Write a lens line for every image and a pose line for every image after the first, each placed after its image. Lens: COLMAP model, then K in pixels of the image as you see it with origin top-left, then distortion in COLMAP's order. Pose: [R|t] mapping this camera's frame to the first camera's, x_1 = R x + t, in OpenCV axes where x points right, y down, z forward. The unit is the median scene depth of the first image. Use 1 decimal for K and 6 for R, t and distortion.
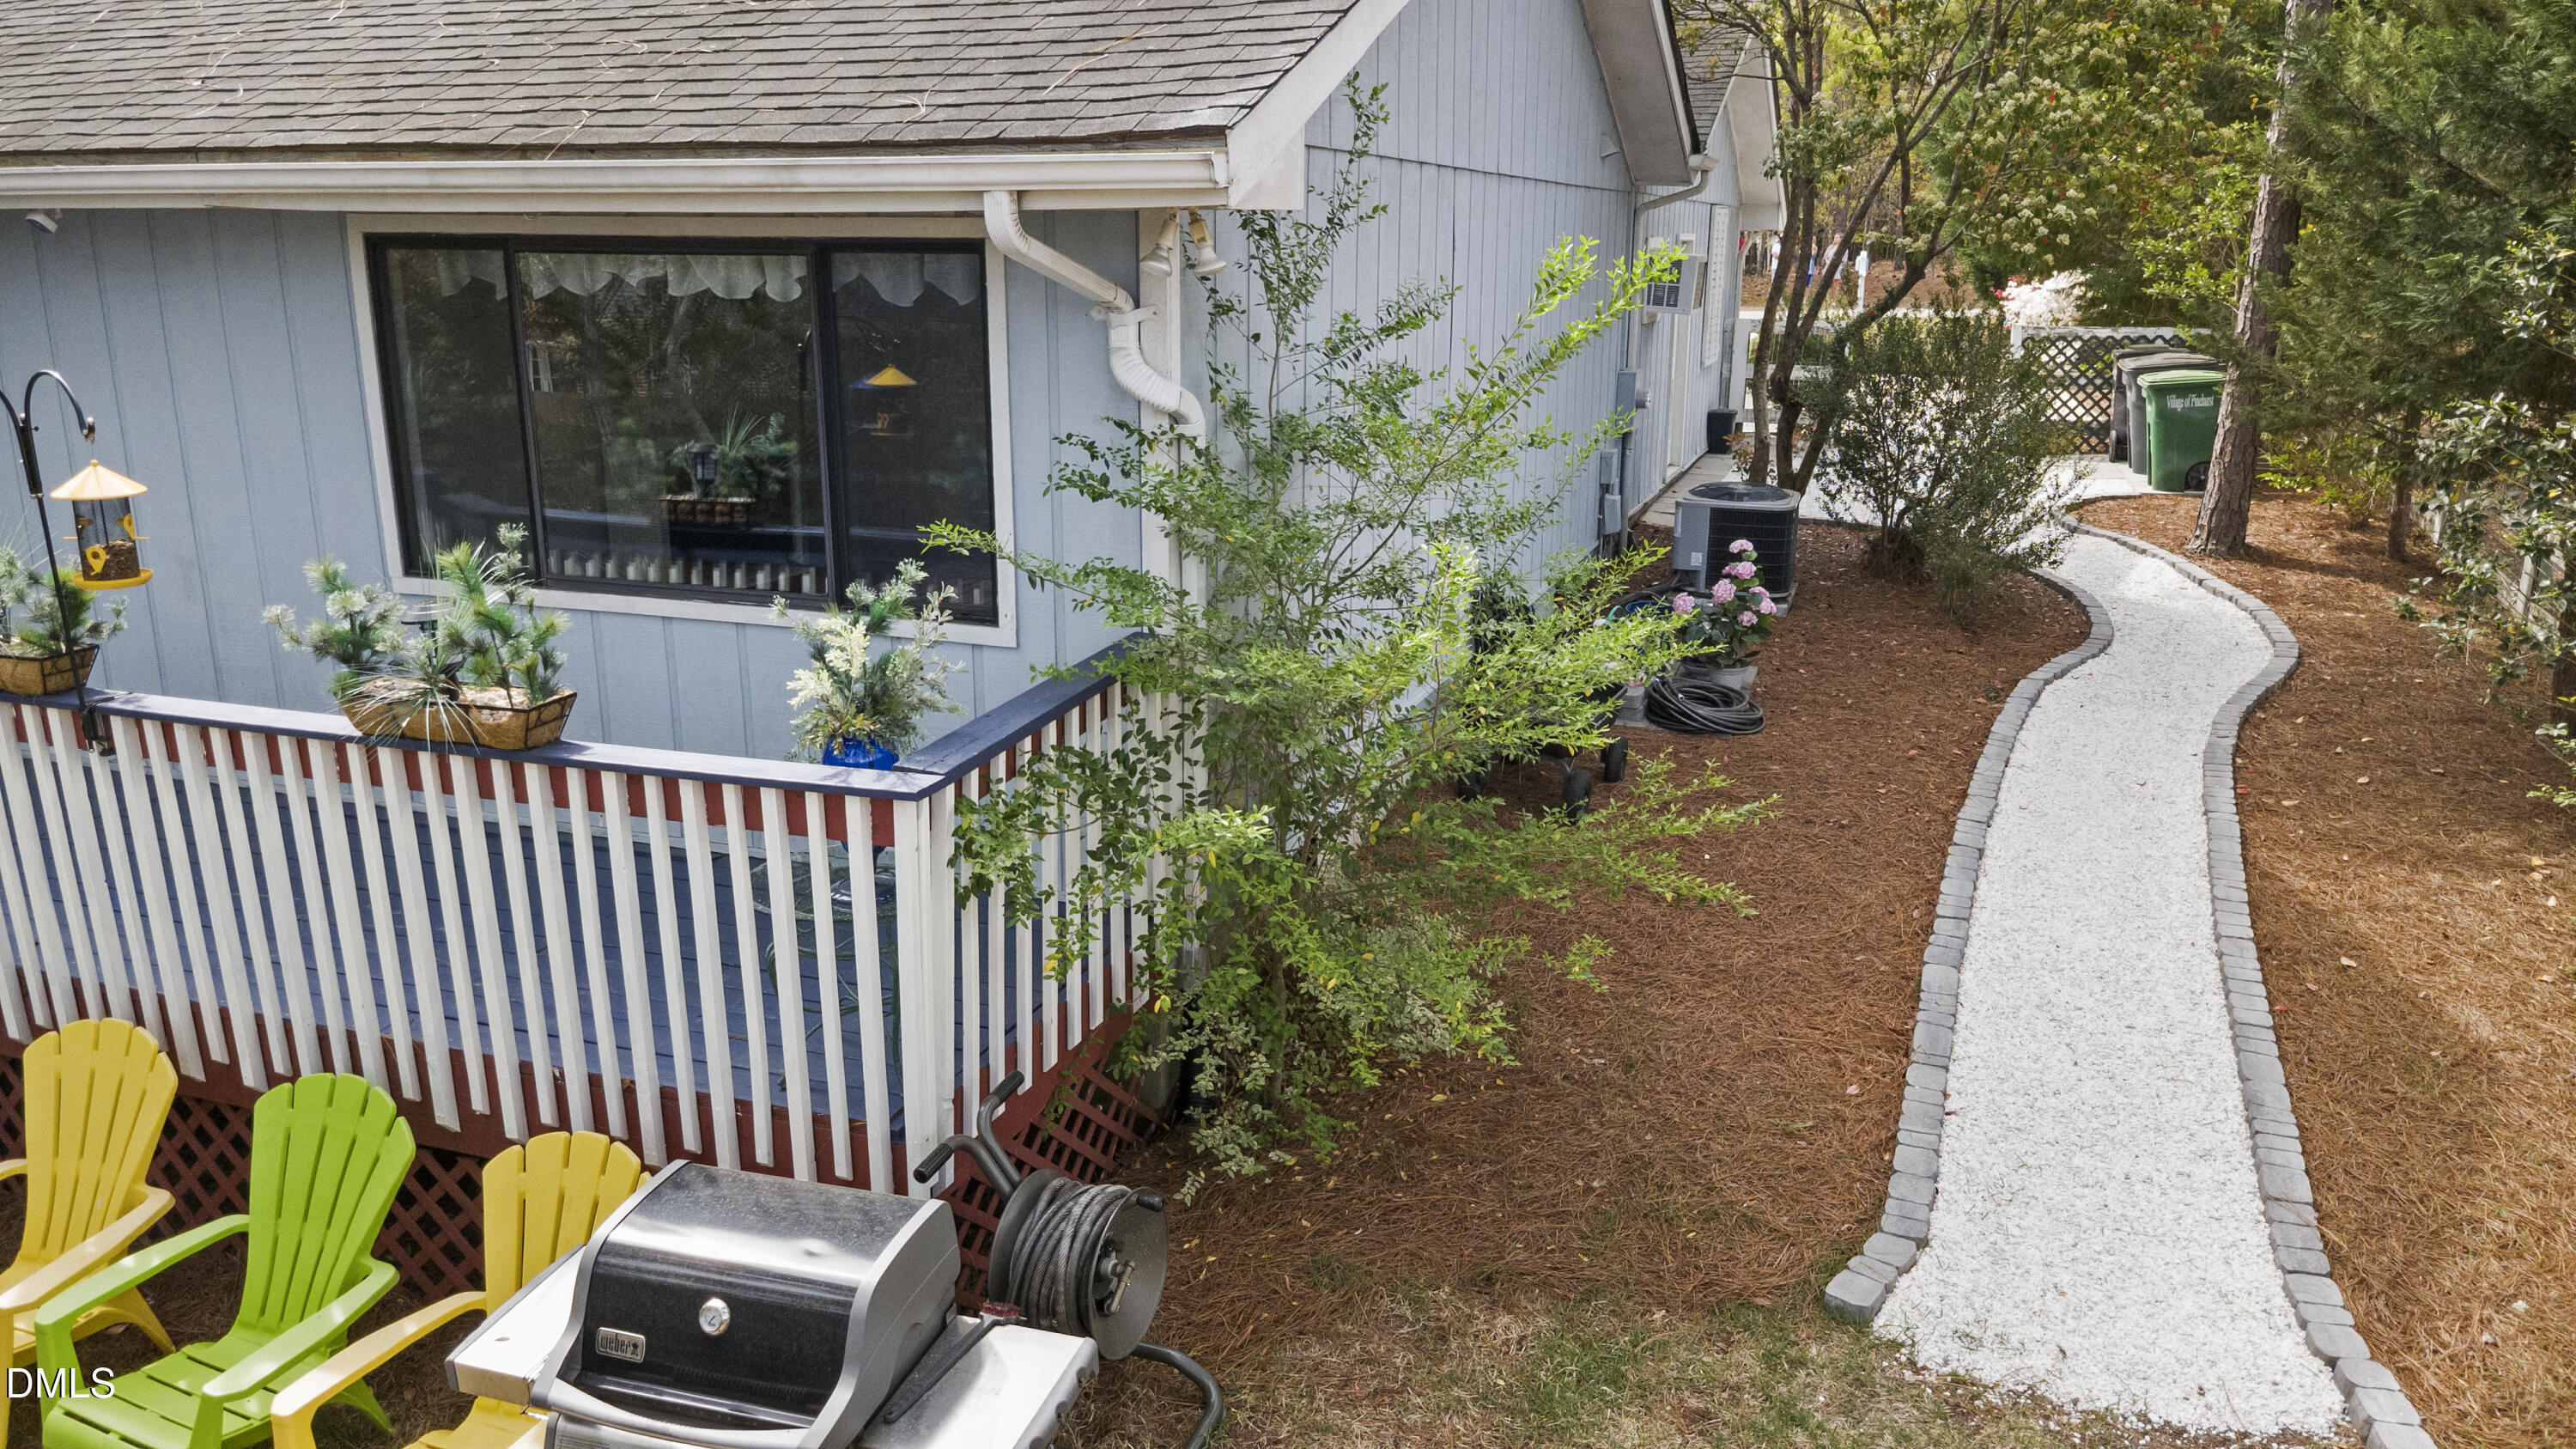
lens RADIAL K [[1797.0, 0, 1288.0], [0, 1797.0, 724.5], [0, 0, 1]] dist [-0.005012, -0.008410]
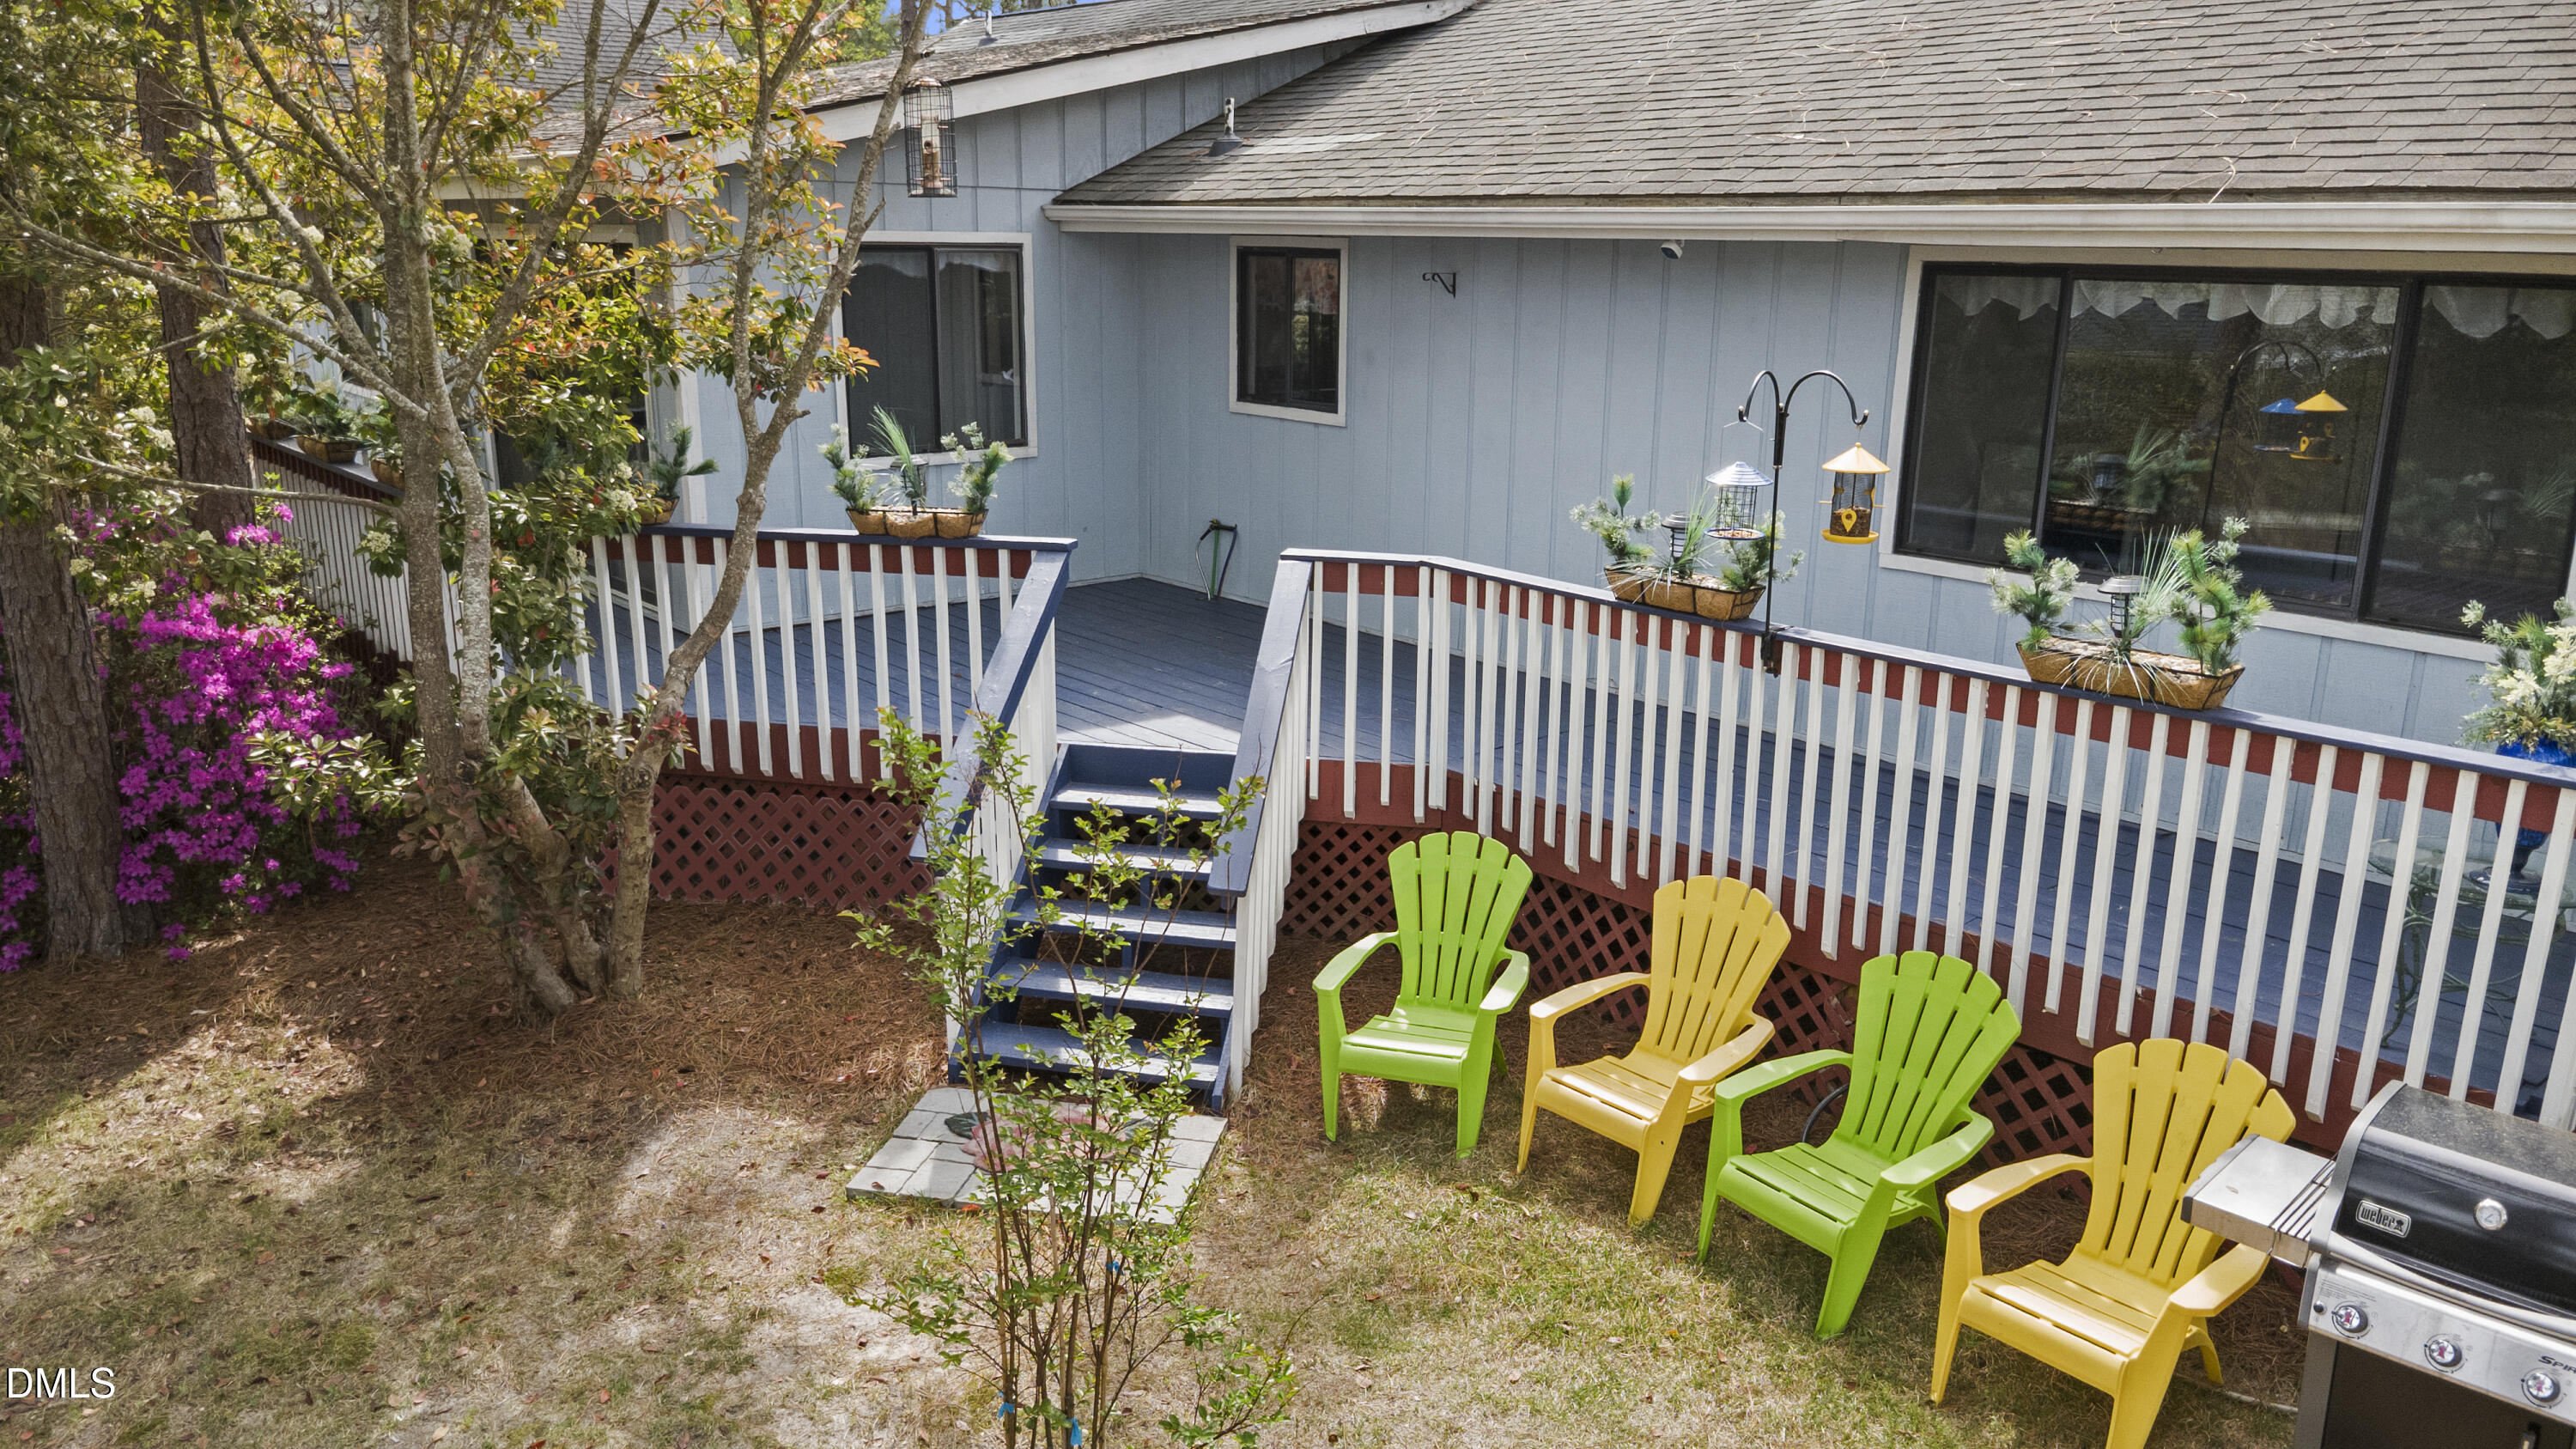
lens RADIAL K [[1797.0, 0, 1288.0], [0, 1797.0, 724.5], [0, 0, 1]] dist [-0.005012, -0.008410]
pose [[0.866717, 0.130753, -0.481359, -0.339748], [-0.134011, 0.990590, 0.027781, 0.063627], [0.480462, 0.040429, 0.876083, -0.278965]]
